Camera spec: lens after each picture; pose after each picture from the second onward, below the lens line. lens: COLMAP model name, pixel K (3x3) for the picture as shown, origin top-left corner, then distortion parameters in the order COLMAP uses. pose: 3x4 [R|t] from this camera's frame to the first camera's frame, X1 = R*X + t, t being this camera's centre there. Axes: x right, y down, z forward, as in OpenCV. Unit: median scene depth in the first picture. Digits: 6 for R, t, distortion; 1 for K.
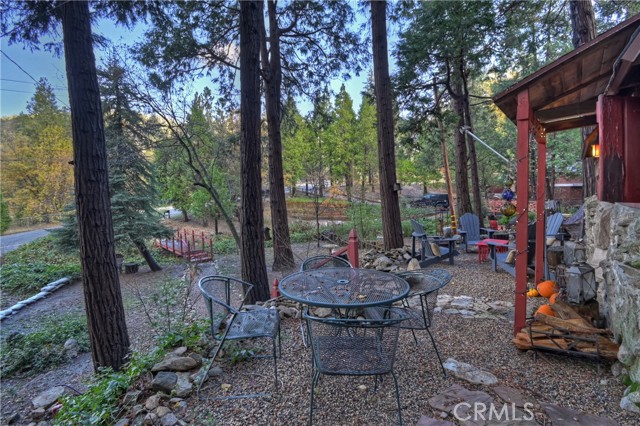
lens RADIAL K [[298.4, 0, 315.6], [0, 298.4, 214.5], [0, 0, 1]] dist [0.000142, -0.000221]
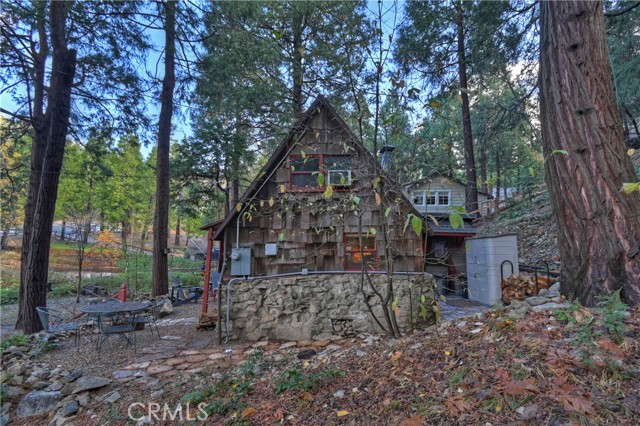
lens RADIAL K [[274.4, 0, 319.4], [0, 274.4, 231.1], [0, 0, 1]] dist [0.001251, -0.000011]
pose [[0.744488, 0.105576, 0.659236, -0.015437], [-0.020529, 0.990571, -0.135454, -0.007243], [-0.667321, 0.087310, 0.739635, -0.128308]]
